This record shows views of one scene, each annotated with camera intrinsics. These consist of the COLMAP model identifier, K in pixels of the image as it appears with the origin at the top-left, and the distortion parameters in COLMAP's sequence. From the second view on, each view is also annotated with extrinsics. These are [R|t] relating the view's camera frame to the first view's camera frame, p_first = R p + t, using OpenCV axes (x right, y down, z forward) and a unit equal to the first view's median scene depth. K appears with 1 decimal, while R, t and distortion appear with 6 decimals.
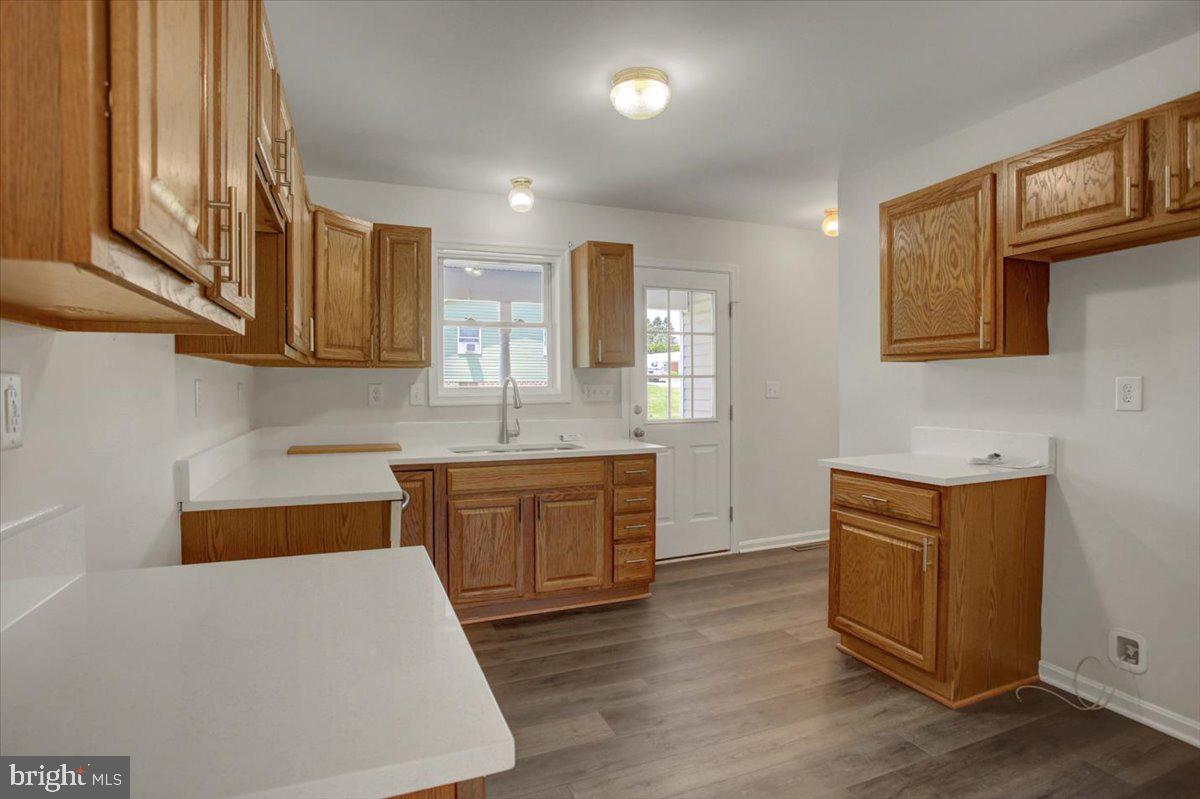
lens RADIAL K [[600.6, 0, 602.9], [0, 600.6, 402.4], [0, 0, 1]] dist [-0.056196, 0.008004]
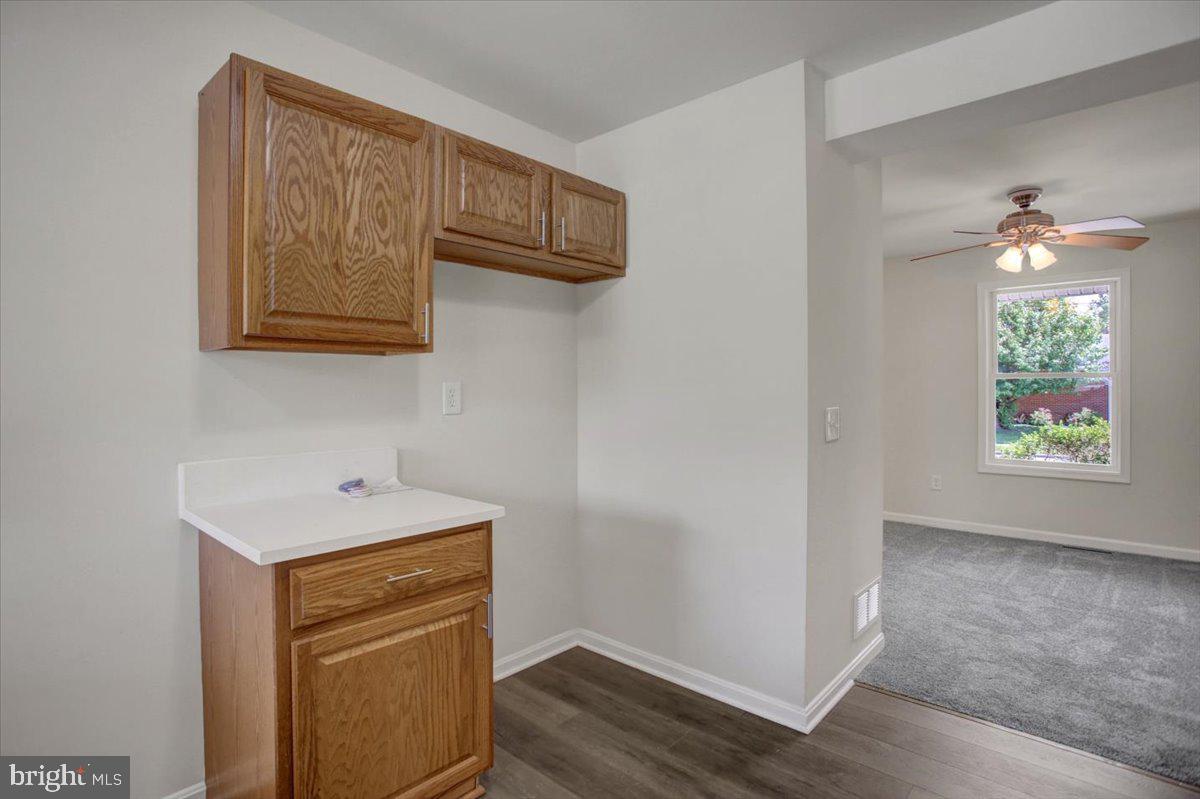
lens RADIAL K [[600.6, 0, 596.1], [0, 600.6, 390.1], [0, 0, 1]] dist [-0.056196, 0.008004]
pose [[-0.433332, 0.003513, 0.901227, -0.156164], [0.028875, 0.999533, 0.009988, -0.025464], [-0.900772, 0.030351, -0.433231, 0.967878]]
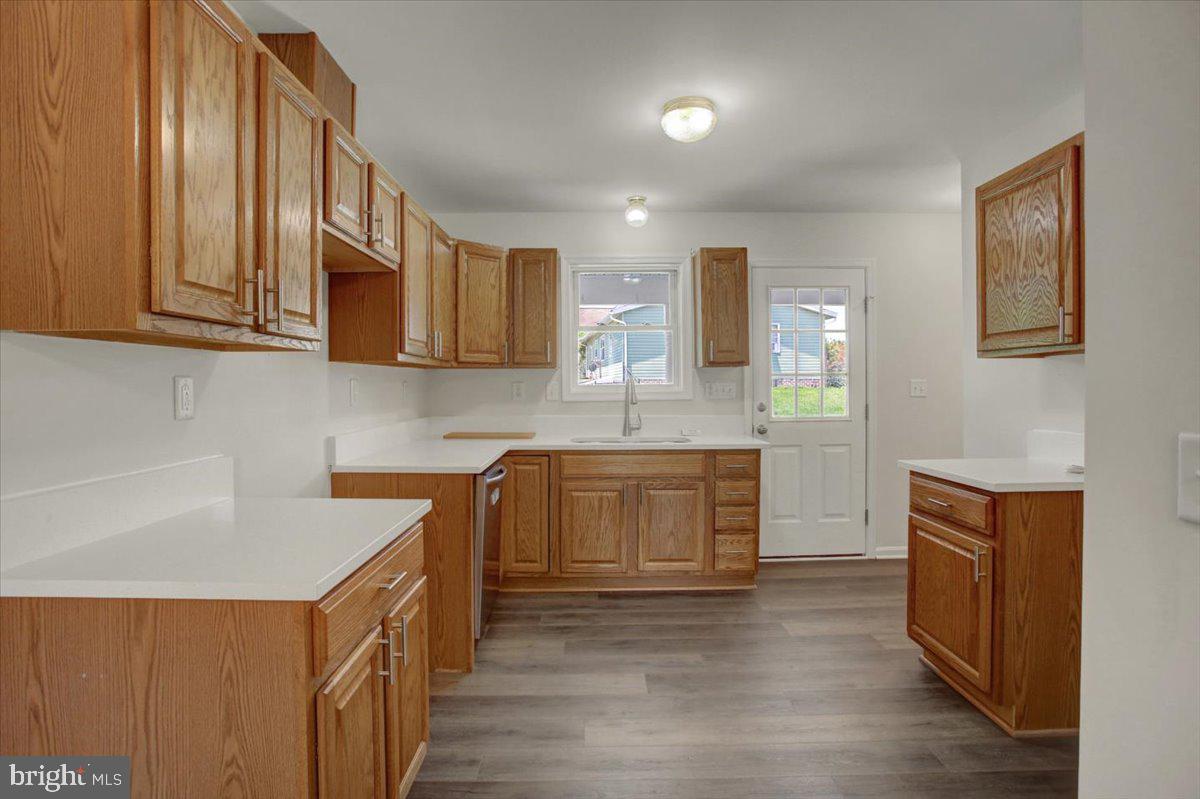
lens RADIAL K [[600.6, 0, 599.0], [0, 600.6, 395.8], [0, 0, 1]] dist [-0.056196, 0.008004]
pose [[0.931221, 0.007702, -0.364374, 0.262012], [-0.010246, 0.999935, -0.005049, 0.000944], [0.364311, 0.008435, 0.931239, -0.071184]]
